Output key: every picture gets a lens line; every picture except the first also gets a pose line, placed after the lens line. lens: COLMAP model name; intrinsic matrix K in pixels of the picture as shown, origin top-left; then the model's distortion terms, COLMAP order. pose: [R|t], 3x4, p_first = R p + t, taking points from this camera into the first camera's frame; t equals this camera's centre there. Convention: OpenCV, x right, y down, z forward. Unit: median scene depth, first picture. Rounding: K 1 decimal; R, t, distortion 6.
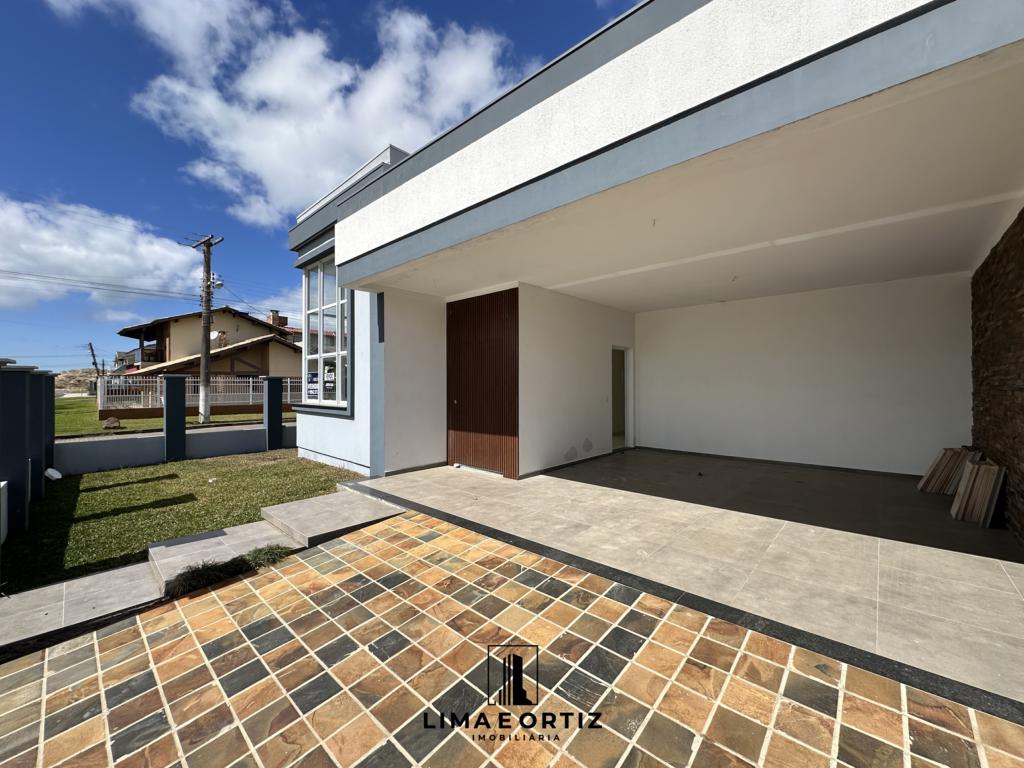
lens RADIAL K [[409.3, 0, 514.3], [0, 409.3, 382.8], [0, 0, 1]] dist [-0.003850, 0.000603]
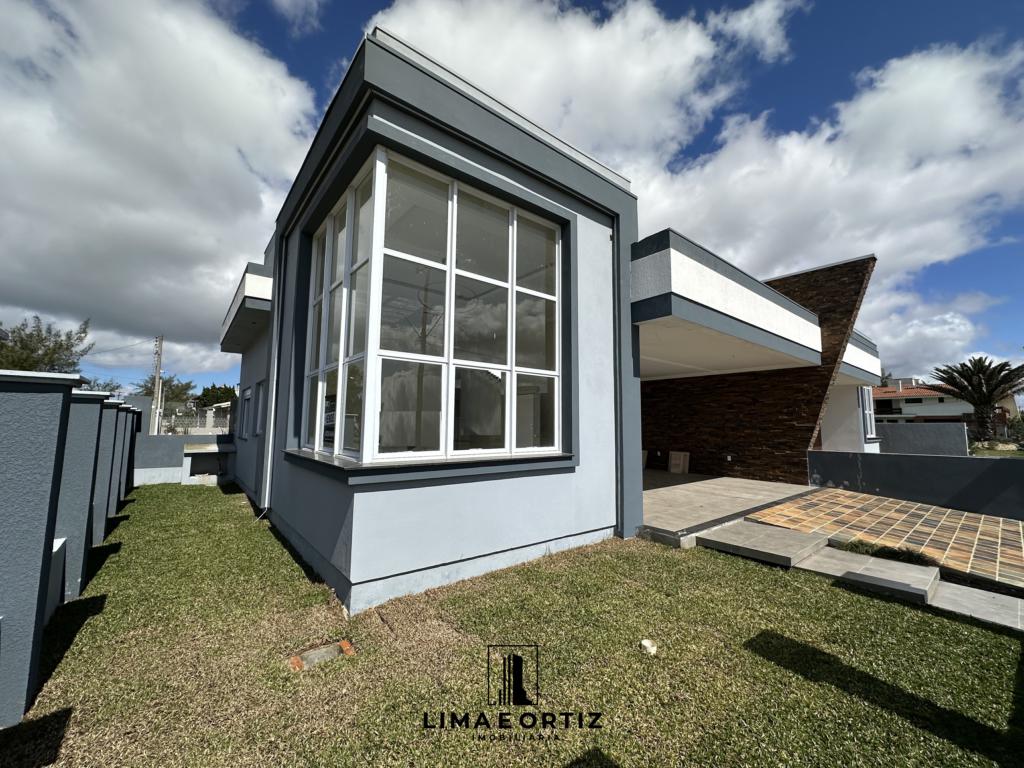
lens RADIAL K [[409.3, 0, 511.1], [0, 409.3, 380.4], [0, 0, 1]] dist [-0.003850, 0.000603]
pose [[0.144219, 0.108708, 0.983556, -1.281853], [-0.015571, 0.994074, -0.107587, 0.012778], [-0.989423, 0.000201, 0.145057, 1.149723]]
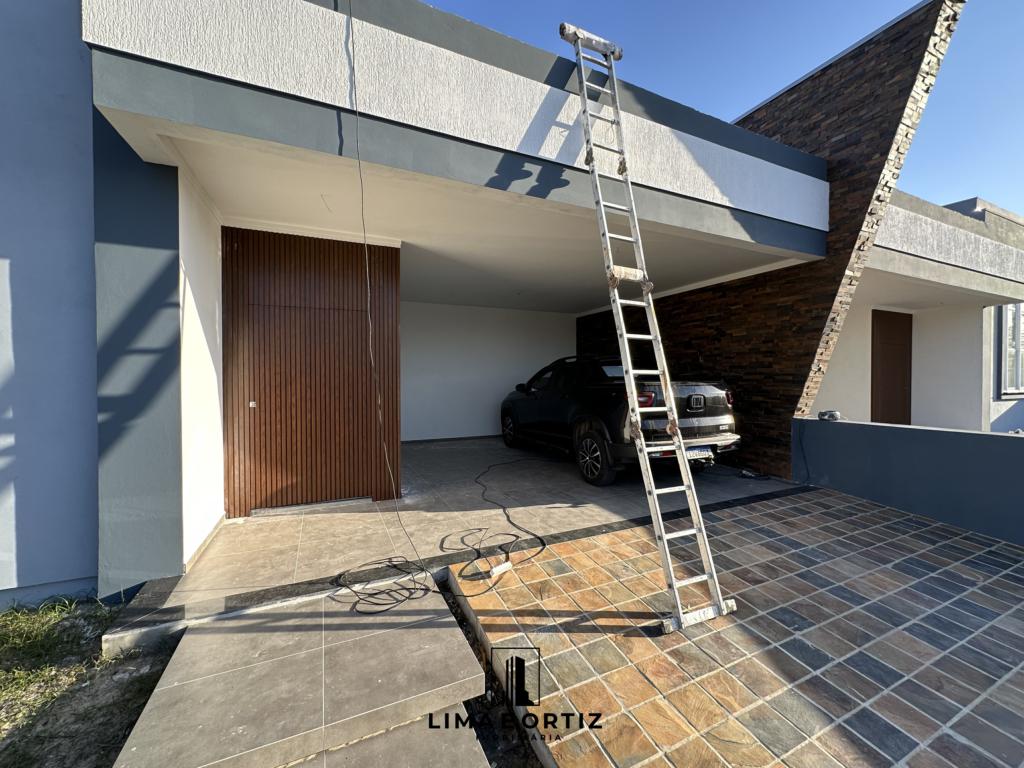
lens RADIAL K [[409.3, 0, 512.9], [0, 409.3, 381.6], [0, 0, 1]] dist [-0.003850, 0.000603]
pose [[0.384395, -0.009564, 0.923119, -0.588182], [-0.002516, 0.999932, 0.011407, 0.007733], [-0.923165, -0.006707, 0.384344, 0.479447]]
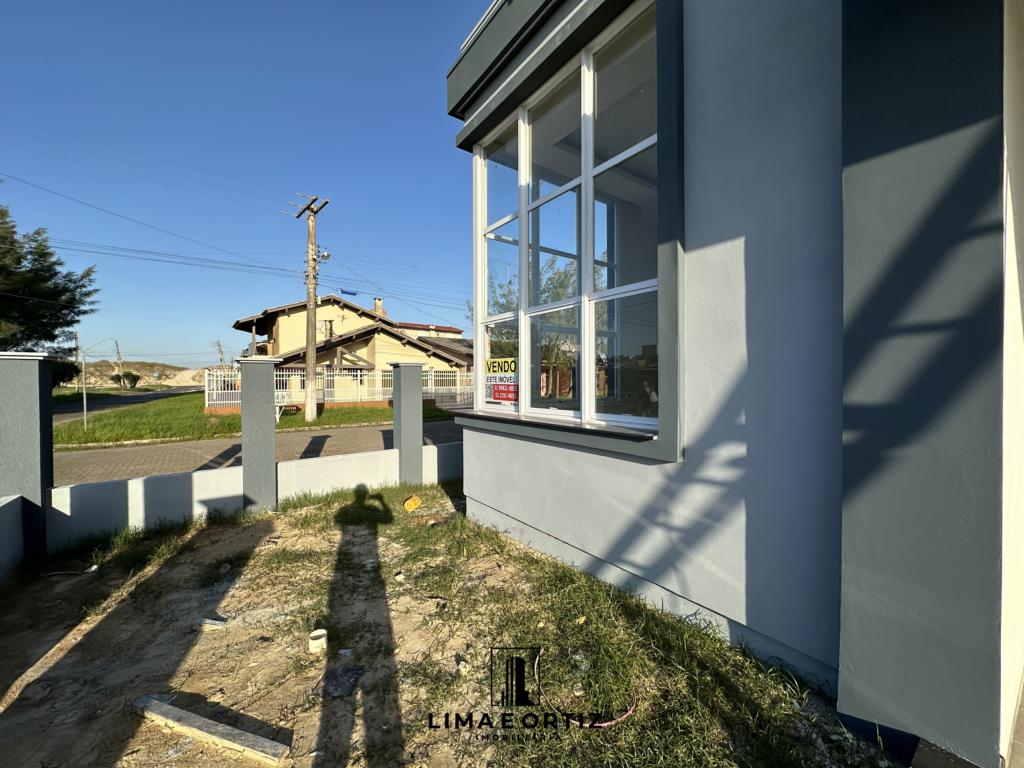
lens RADIAL K [[409.3, 0, 513.3], [0, 409.3, 384.6], [0, 0, 1]] dist [-0.003850, 0.000603]
pose [[0.981484, -0.000404, -0.191546, -0.529999], [0.003522, 0.999867, 0.015935, 0.010990], [0.191514, -0.016314, 0.981354, 0.723459]]
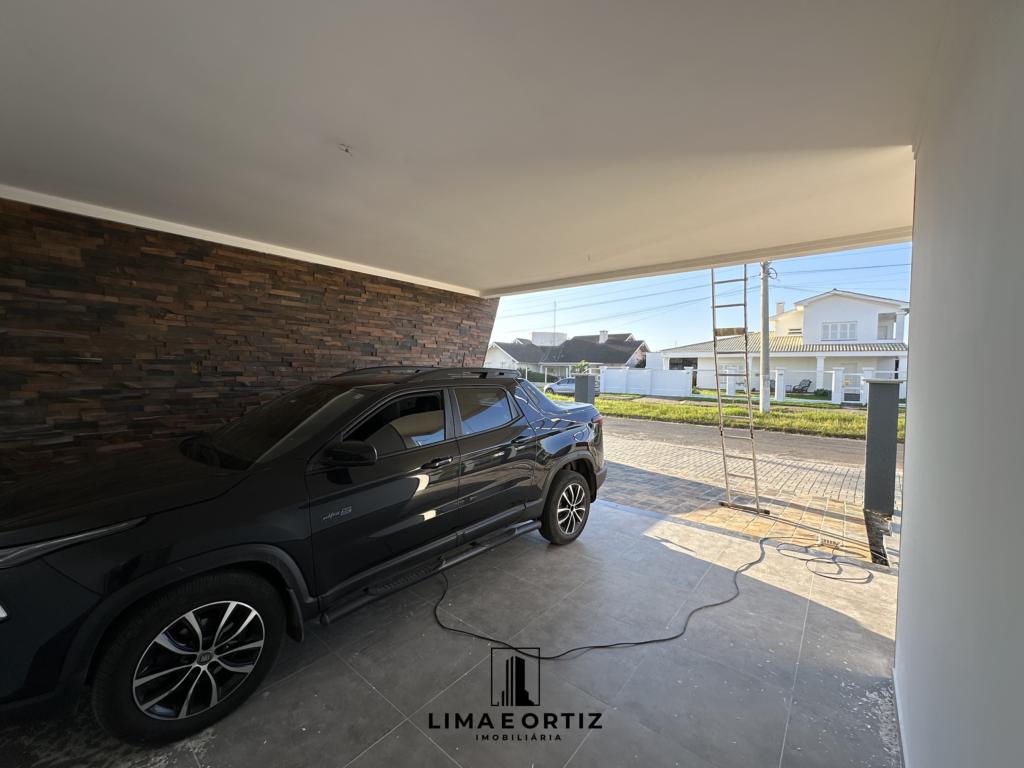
lens RADIAL K [[409.3, 0, 515.5], [0, 409.3, 382.0], [0, 0, 1]] dist [-0.003850, 0.000603]
pose [[-0.998166, -0.012594, -0.059207, 0.369389], [-0.013945, 0.999651, 0.022454, -0.037941], [0.058903, 0.023239, -0.997993, 1.280081]]
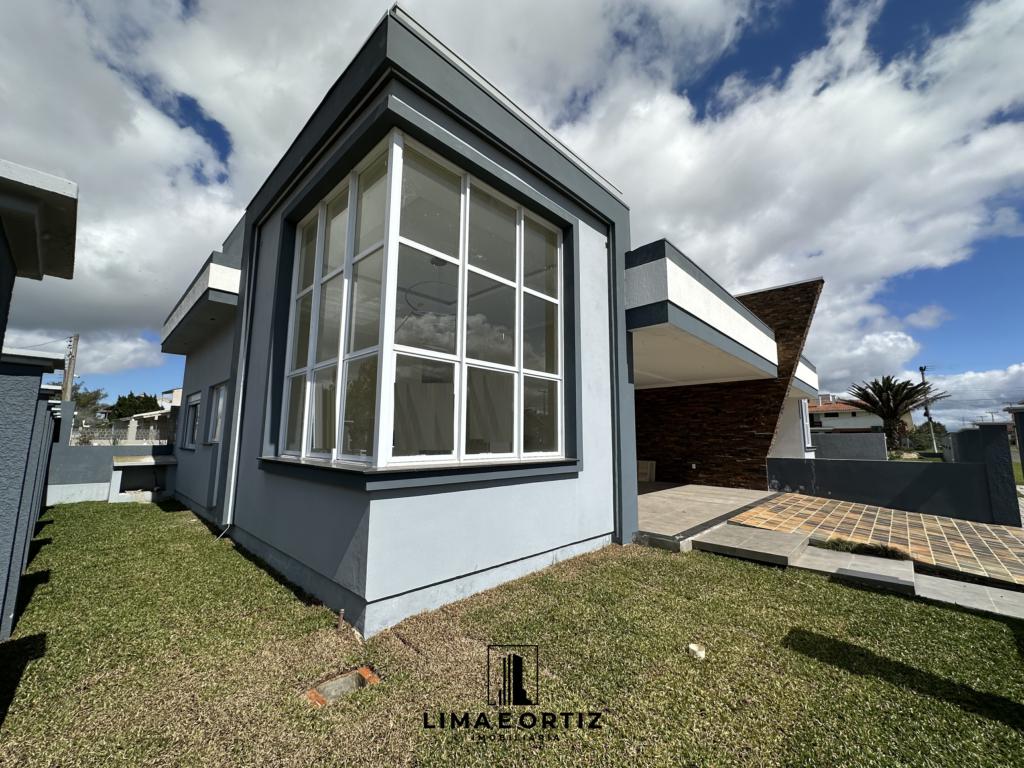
lens RADIAL K [[409.3, 0, 511.6], [0, 409.3, 380.4], [0, 0, 1]] dist [-0.003850, 0.000603]
pose [[0.019623, 0.141627, 0.989726, -1.262741], [-0.013629, 0.989862, -0.141376, 0.031395], [-0.999715, -0.010714, 0.021354, 1.257290]]
